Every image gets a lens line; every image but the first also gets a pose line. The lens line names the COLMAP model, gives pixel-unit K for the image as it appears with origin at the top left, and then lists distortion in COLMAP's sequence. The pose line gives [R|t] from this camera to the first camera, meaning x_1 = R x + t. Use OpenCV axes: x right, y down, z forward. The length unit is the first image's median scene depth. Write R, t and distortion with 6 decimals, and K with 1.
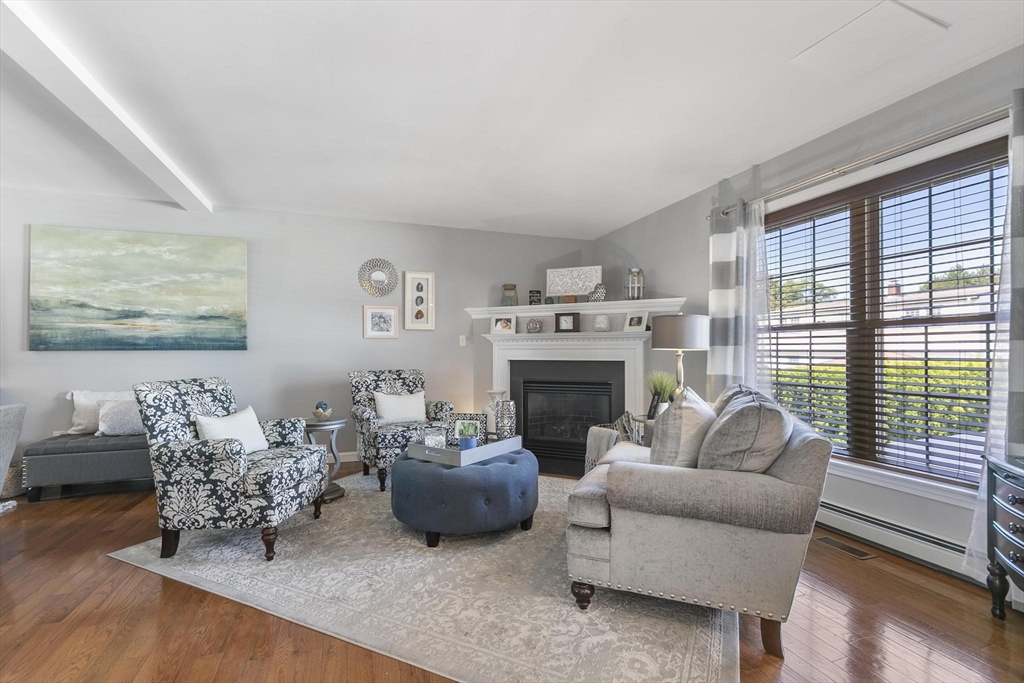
lens RADIAL K [[455.7, 0, 514.3], [0, 455.7, 345.4], [0, 0, 1]] dist [0.001138, -0.000723]
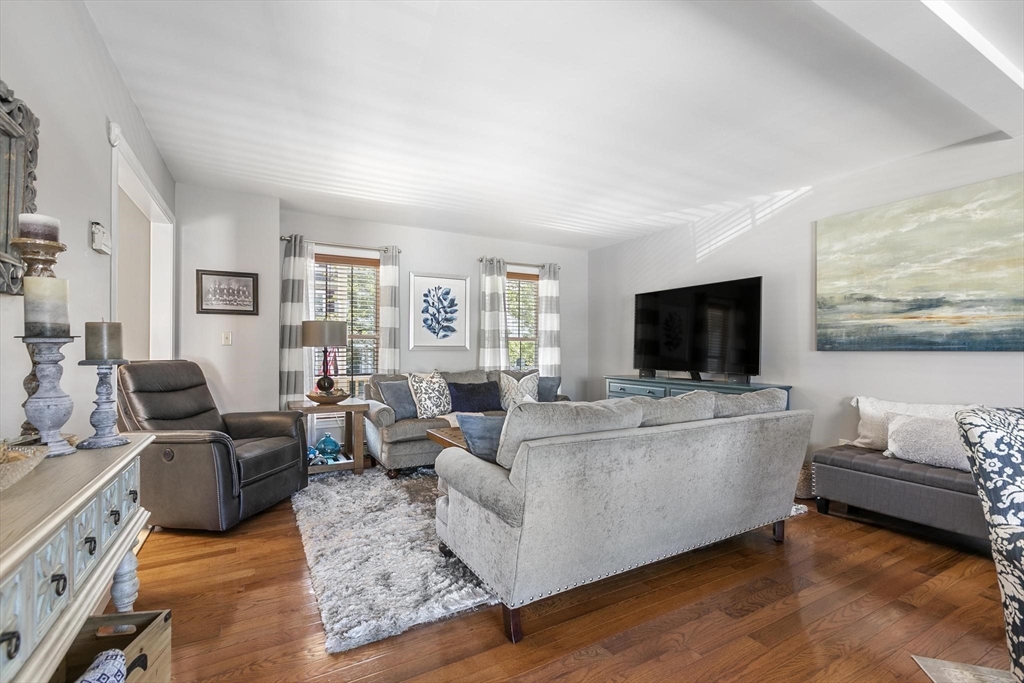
lens RADIAL K [[455.7, 0, 514.3], [0, 455.7, 345.4], [0, 0, 1]] dist [0.001138, -0.000723]
pose [[0.163367, -0.004450, -0.986555, -0.206448], [0.009791, 0.999948, -0.002889, -0.003326], [0.986517, -0.009187, 0.163402, 0.200806]]
